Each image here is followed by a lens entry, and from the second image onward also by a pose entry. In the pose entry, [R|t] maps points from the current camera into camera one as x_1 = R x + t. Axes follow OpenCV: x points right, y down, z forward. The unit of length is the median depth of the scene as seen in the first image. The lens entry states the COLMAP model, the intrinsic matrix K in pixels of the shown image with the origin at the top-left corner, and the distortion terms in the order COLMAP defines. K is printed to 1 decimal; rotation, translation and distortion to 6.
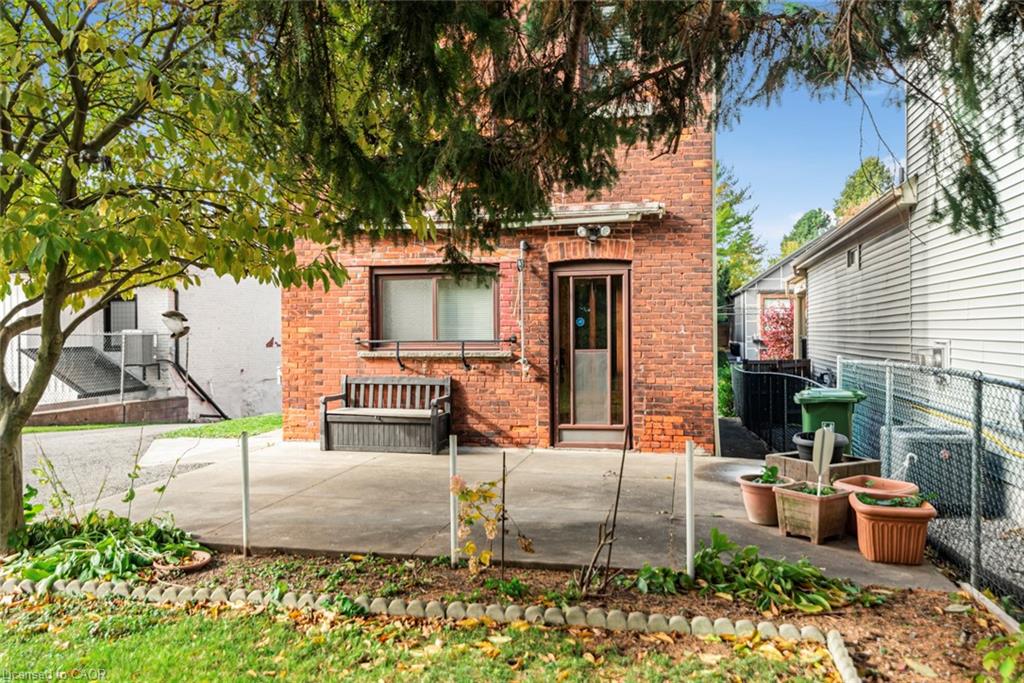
lens RADIAL K [[790.3, 0, 512.0], [0, 790.3, 341.5], [0, 0, 1]] dist [-0.007584, -0.001805]
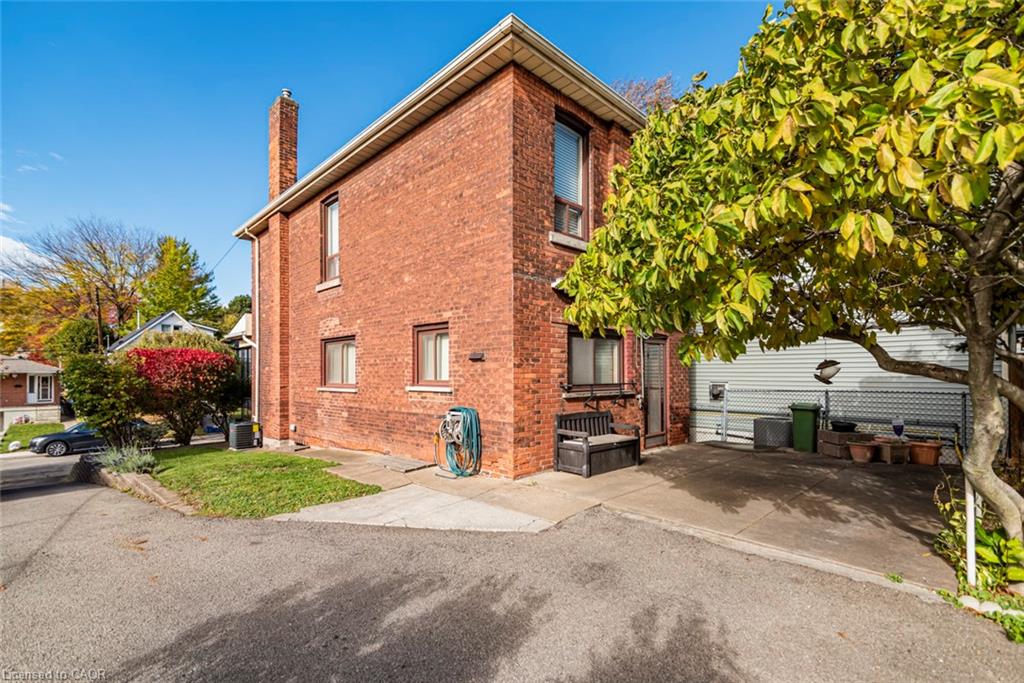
lens RADIAL K [[471.5, 0, 513.7], [0, 471.5, 371.6], [0, 0, 1]] dist [0.003051, -0.000184]
pose [[0.536316, 0.009964, 0.843958, -0.888545], [0.008262, 0.999820, -0.017054, -0.009963], [-0.843977, 0.016120, 0.536137, 0.703271]]
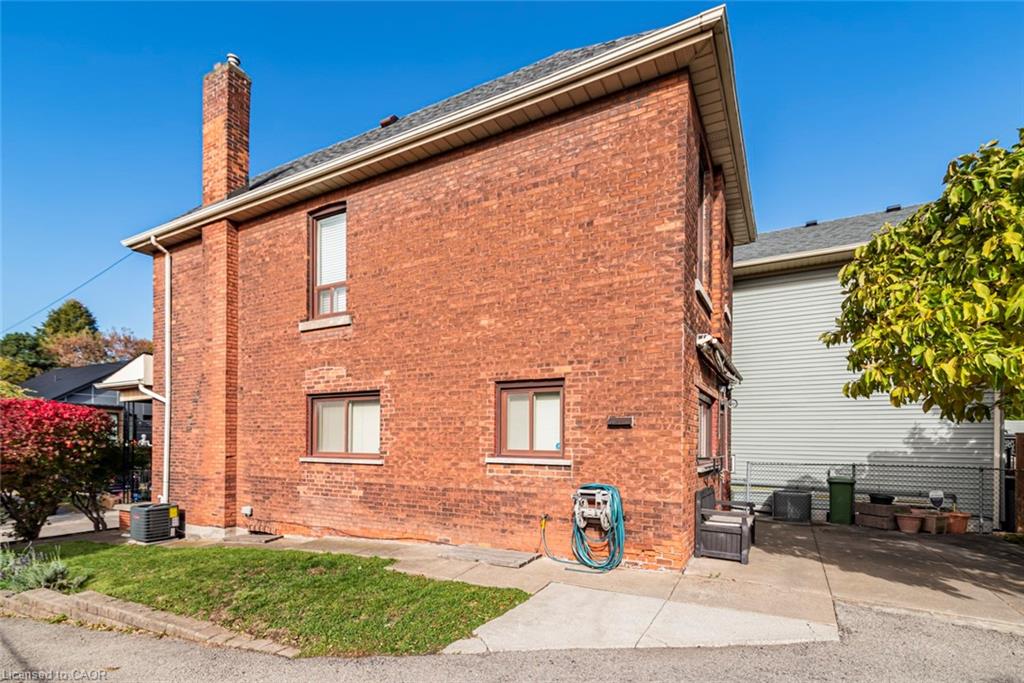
lens RADIAL K [[492.3, 0, 512.0], [0, 492.3, 442.8], [0, 0, 1]] dist [0.008989, -0.000012]
pose [[0.277780, 0.014341, 0.960538, -0.944207], [-0.003864, 0.999897, -0.013811, -0.011004], [-0.960637, 0.000125, 0.277807, 1.125792]]
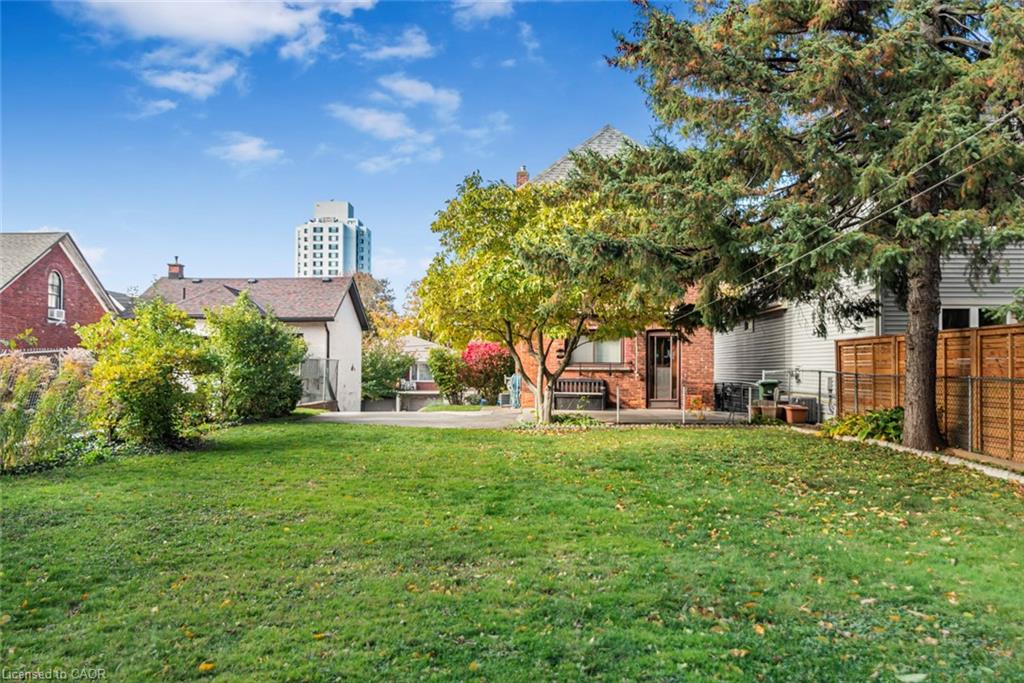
lens RADIAL K [[791.3, 0, 511.9], [0, 791.3, 379.0], [0, 0, 1]] dist [-0.025699, -0.000656]
pose [[0.978494, 0.011127, 0.205977, -0.819937], [-0.011290, 0.999936, -0.000387, 0.050428], [-0.205968, -0.001947, 0.978557, -1.206221]]
